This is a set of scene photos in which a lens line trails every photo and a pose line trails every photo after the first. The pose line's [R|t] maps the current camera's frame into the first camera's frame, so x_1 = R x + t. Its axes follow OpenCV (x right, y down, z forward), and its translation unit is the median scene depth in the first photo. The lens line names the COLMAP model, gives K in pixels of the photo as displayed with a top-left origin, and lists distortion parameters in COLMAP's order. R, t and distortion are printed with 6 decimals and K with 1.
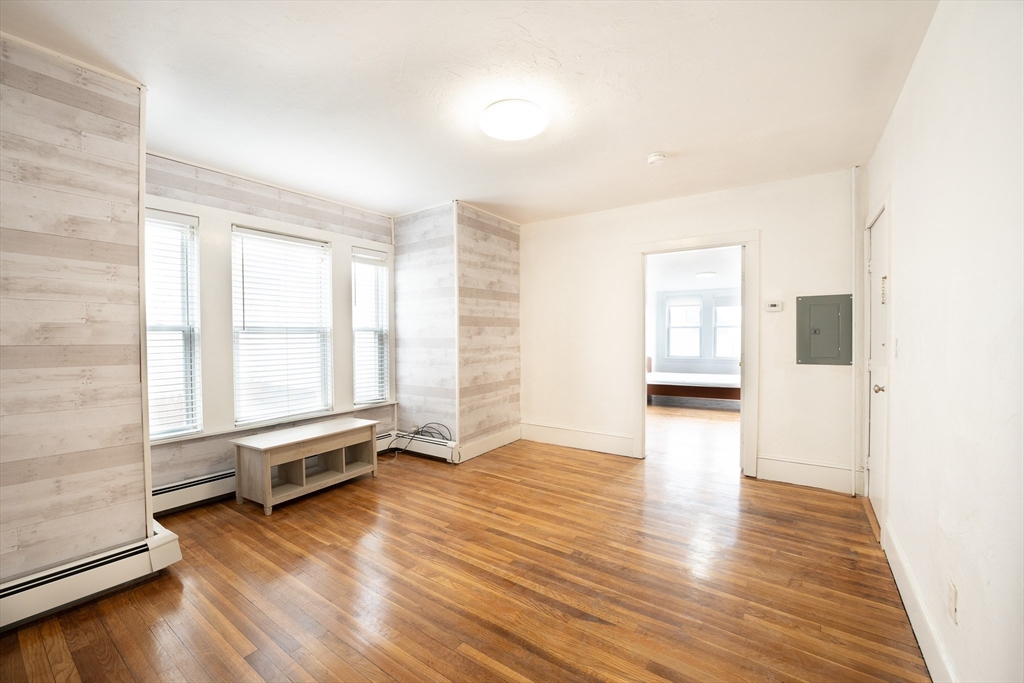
lens RADIAL K [[413.9, 0, 512.0], [0, 413.9, 341.5], [0, 0, 1]] dist [-0.029866, 0.004135]
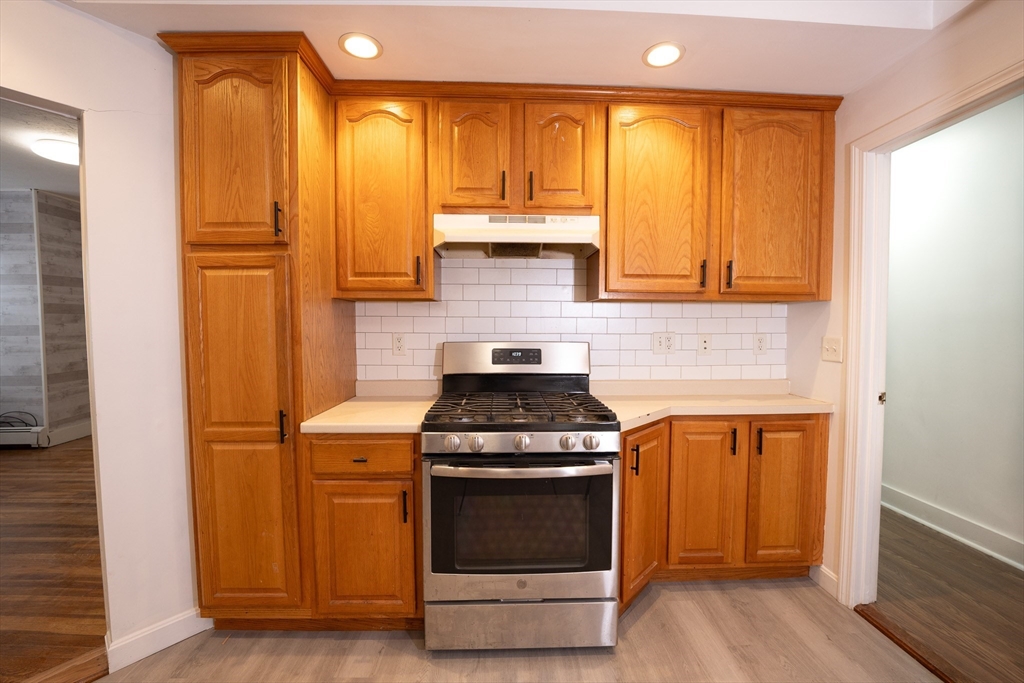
lens RADIAL K [[413.9, 0, 512.0], [0, 413.9, 341.5], [0, 0, 1]] dist [-0.029866, 0.004135]
pose [[0.798712, -0.021723, 0.601321, 0.249117], [0.006083, 0.999589, 0.028031, 0.013704], [-0.601683, -0.018731, 0.798516, -0.605277]]
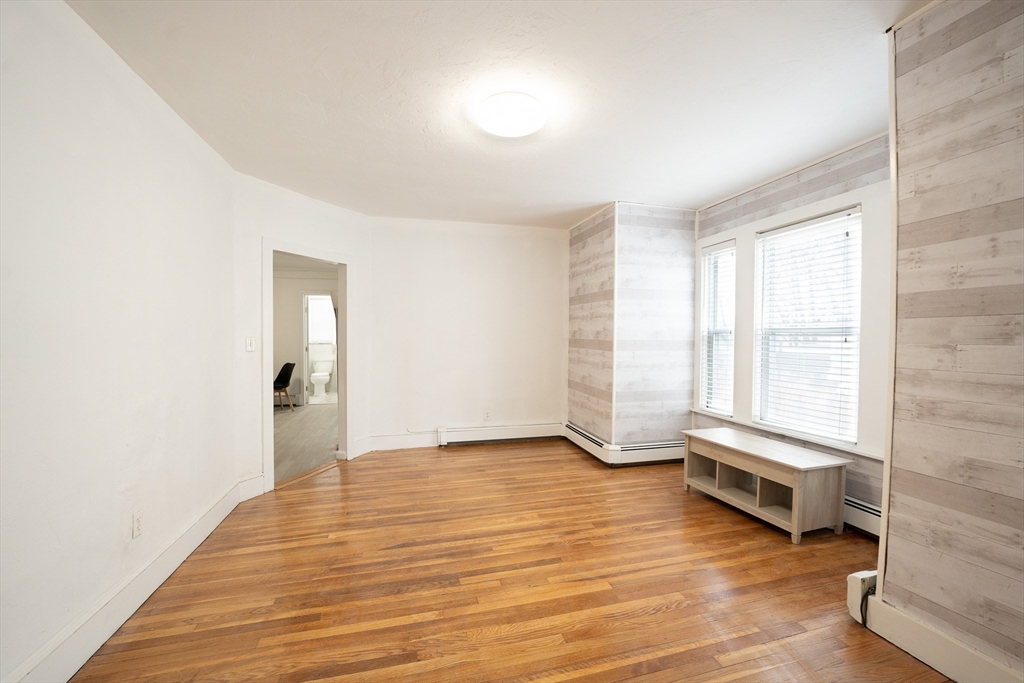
lens RADIAL K [[413.9, 0, 512.0], [0, 413.9, 341.5], [0, 0, 1]] dist [-0.029866, 0.004135]
pose [[-0.640626, 0.014824, -0.767710, 0.550465], [-0.015029, 0.999380, 0.031838, -0.027514], [0.767706, 0.031934, -0.640006, 1.204049]]
